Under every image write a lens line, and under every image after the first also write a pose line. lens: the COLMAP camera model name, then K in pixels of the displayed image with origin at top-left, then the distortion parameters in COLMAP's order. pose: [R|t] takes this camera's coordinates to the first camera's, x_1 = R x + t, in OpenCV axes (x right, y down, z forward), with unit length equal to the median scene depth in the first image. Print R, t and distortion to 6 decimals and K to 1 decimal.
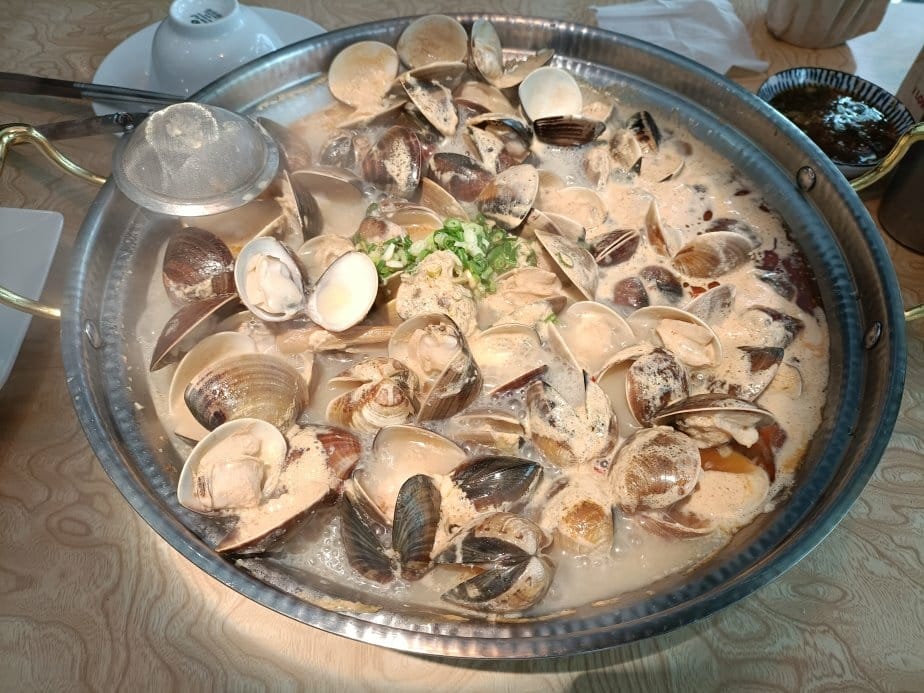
lens RADIAL K [[668.1, 0, 460.0], [0, 668.1, 351.8], [0, 0, 1]] dist [0.009312, -0.010961]
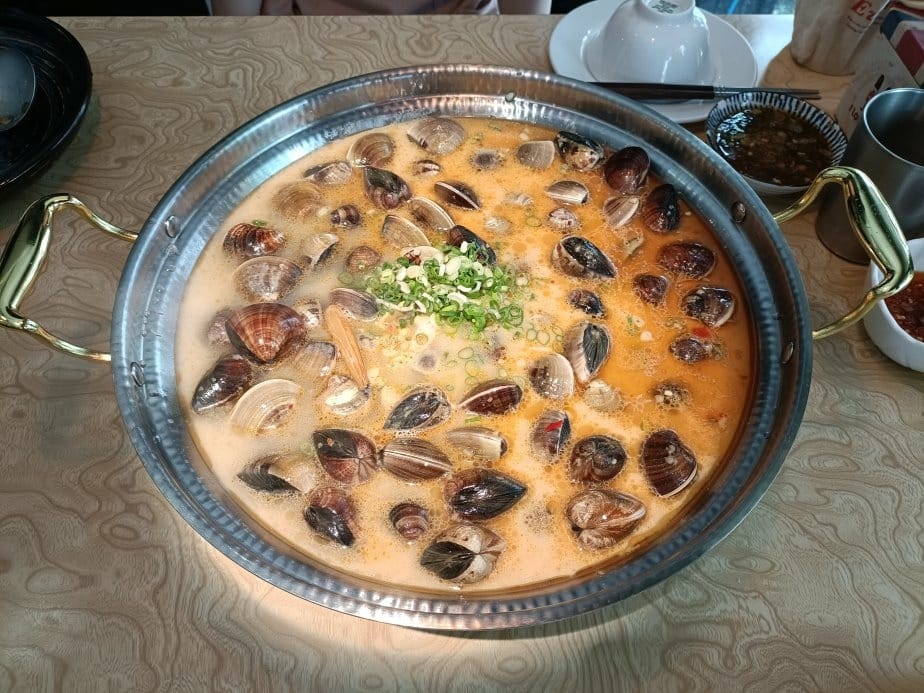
lens RADIAL K [[668.1, 0, 458.1], [0, 668.1, 349.1], [0, 0, 1]] dist [0.009312, -0.010961]
pose [[0.999389, -0.034281, 0.006819, 0.016051], [0.034030, 0.998841, 0.034051, -0.085401], [-0.007978, -0.033798, 0.999397, -0.182070]]
